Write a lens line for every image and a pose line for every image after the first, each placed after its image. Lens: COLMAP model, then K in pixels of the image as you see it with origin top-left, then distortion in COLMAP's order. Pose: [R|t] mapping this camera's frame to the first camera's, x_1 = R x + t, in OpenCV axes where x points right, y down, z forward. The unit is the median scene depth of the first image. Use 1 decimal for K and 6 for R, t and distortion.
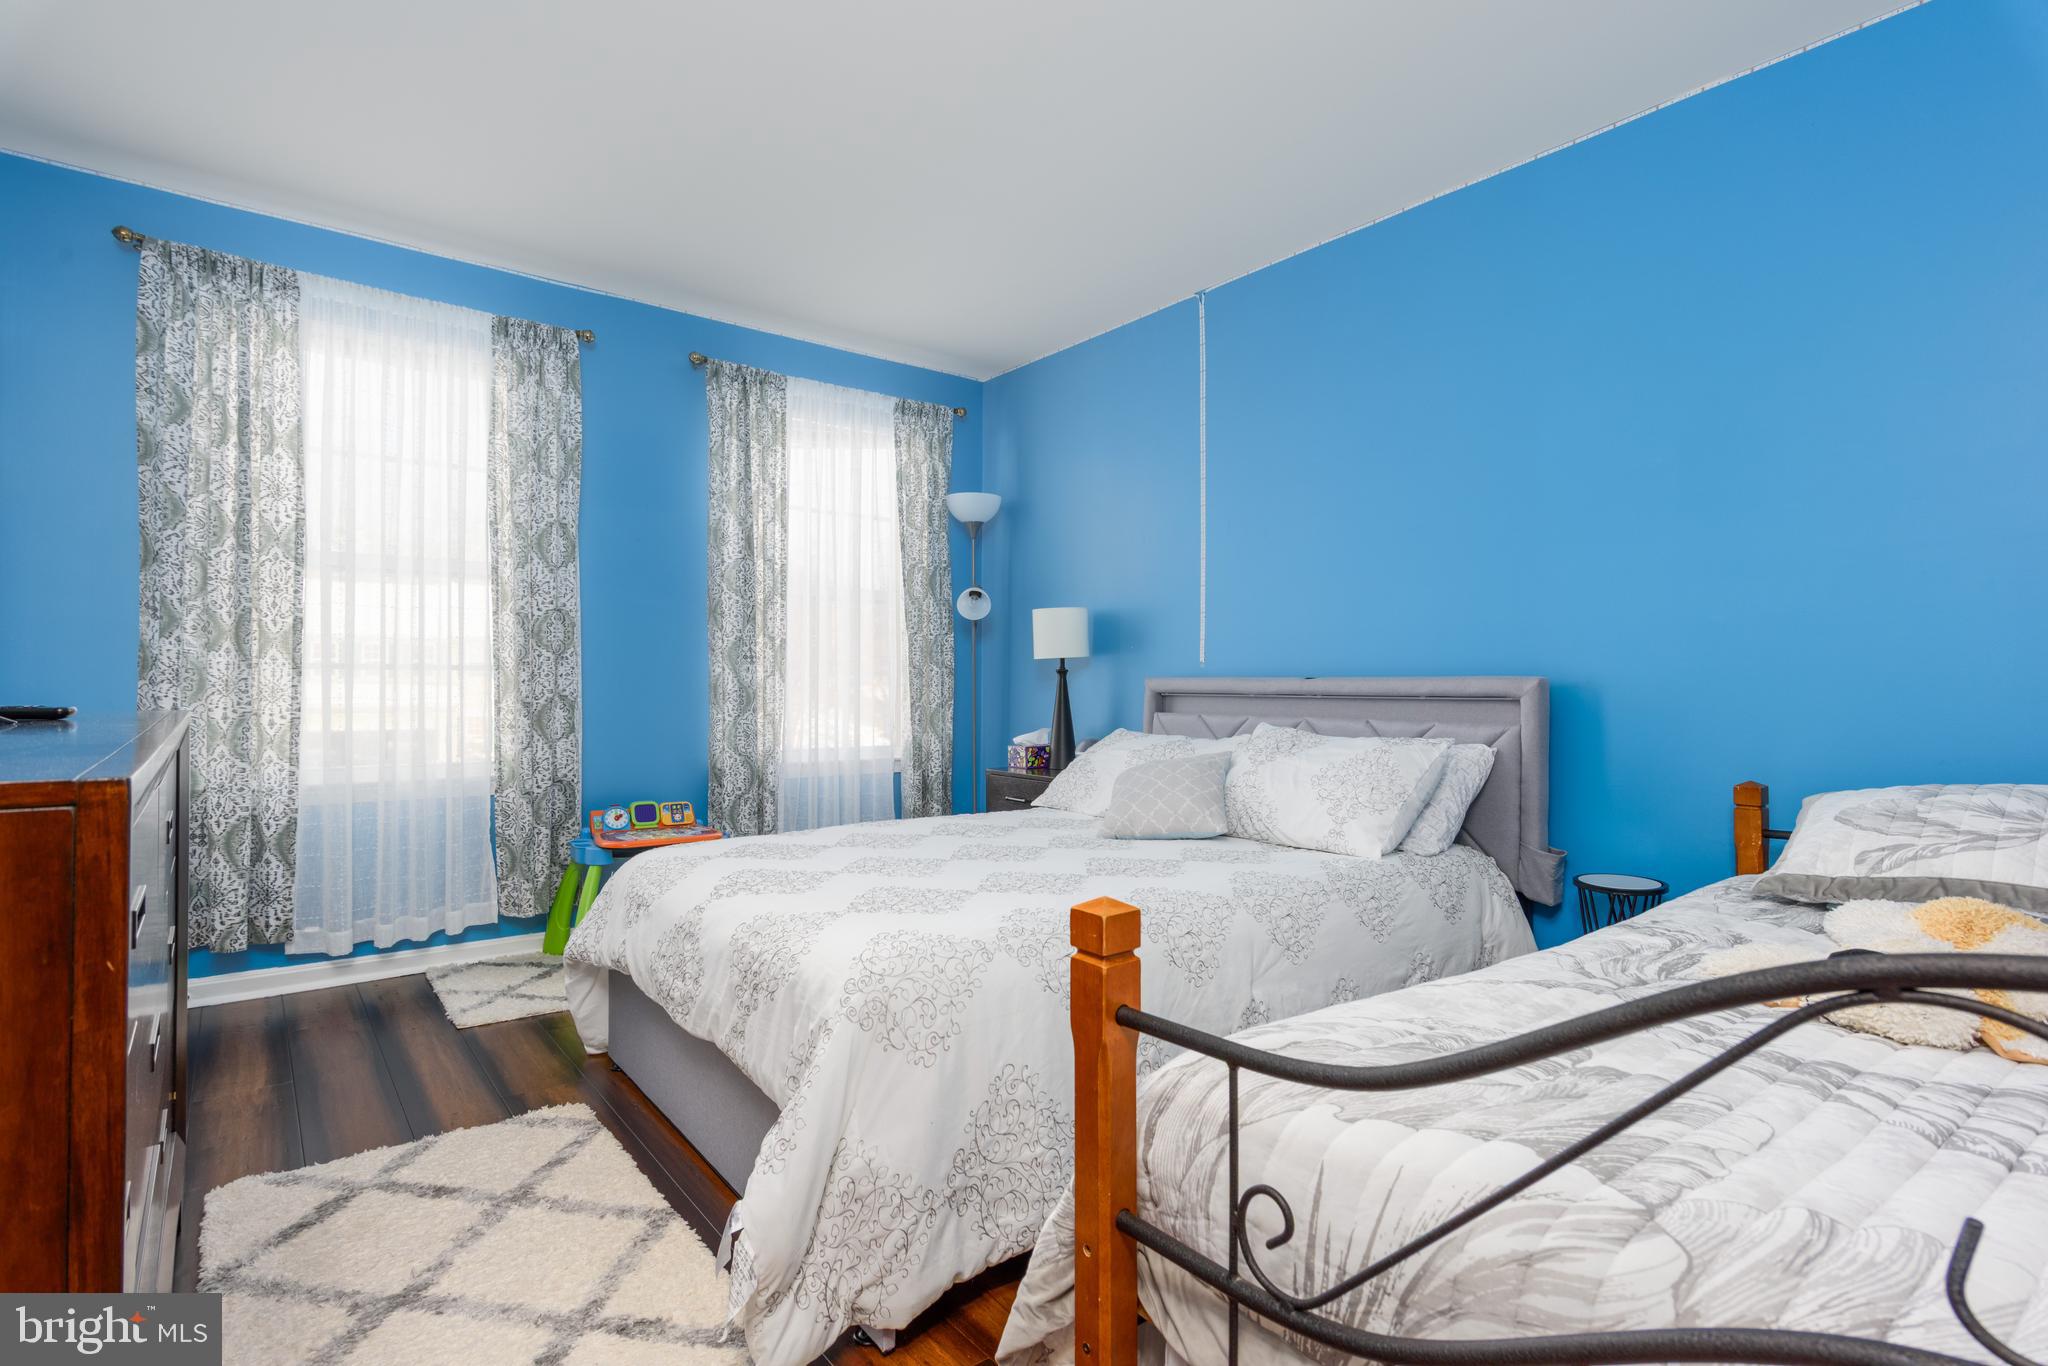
lens RADIAL K [[1017.3, 0, 1031.9], [0, 1017.3, 686.5], [0, 0, 1]] dist [-0.001148, -0.000825]
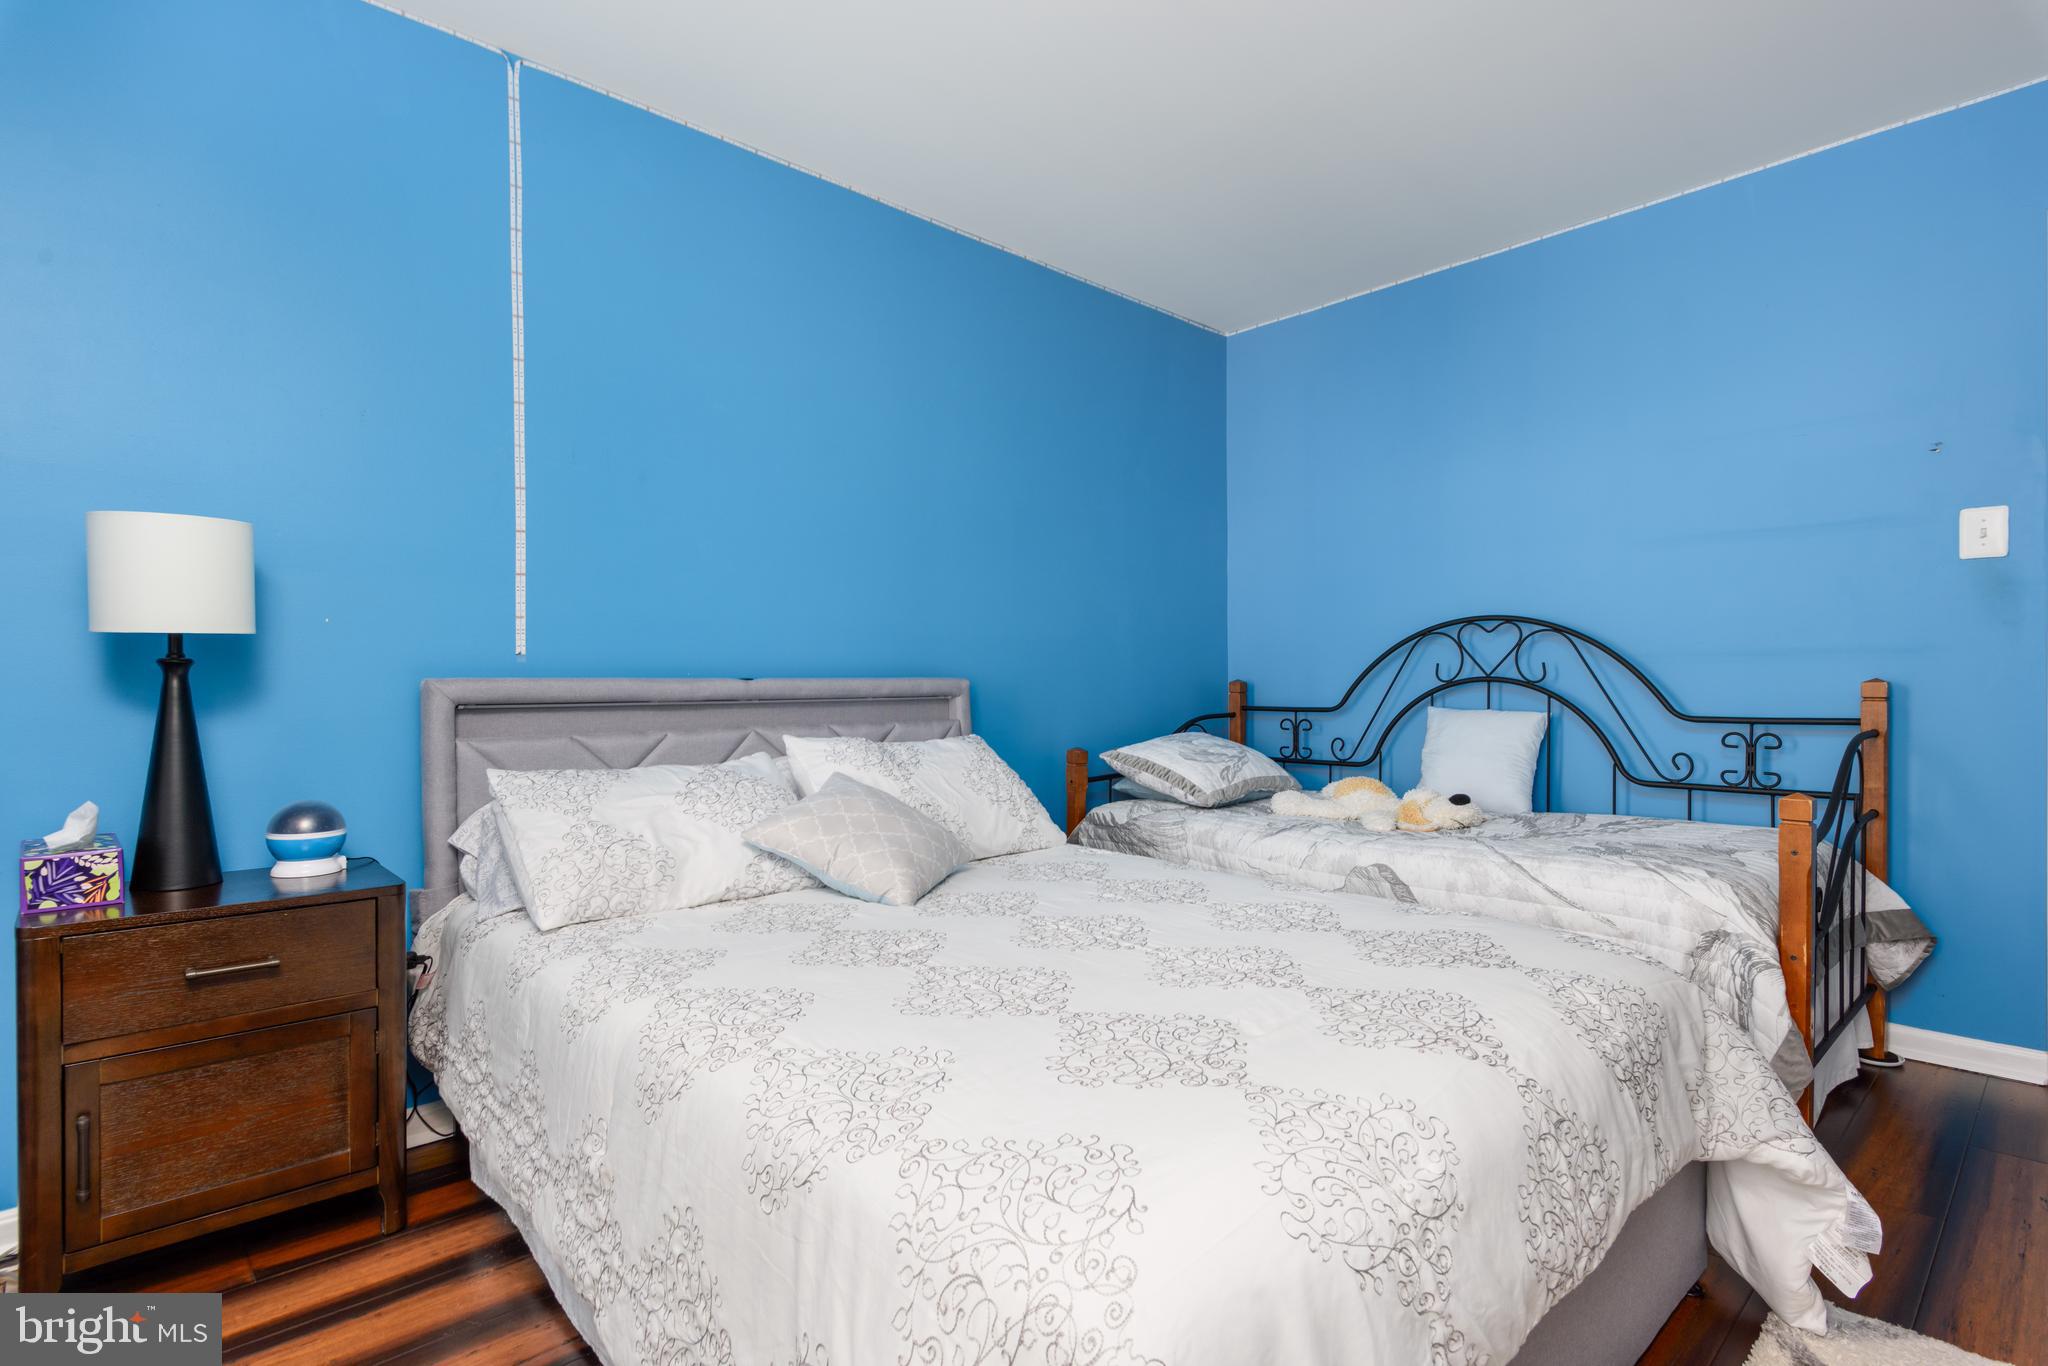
lens RADIAL K [[1017.3, 0, 1031.9], [0, 1017.3, 686.5], [0, 0, 1]] dist [-0.001148, -0.000825]
pose [[-0.070264, -0.004287, 0.997519, -0.475477], [0.011224, 0.999924, 0.005088, -0.003619], [-0.997465, 0.011553, -0.070210, 0.732558]]
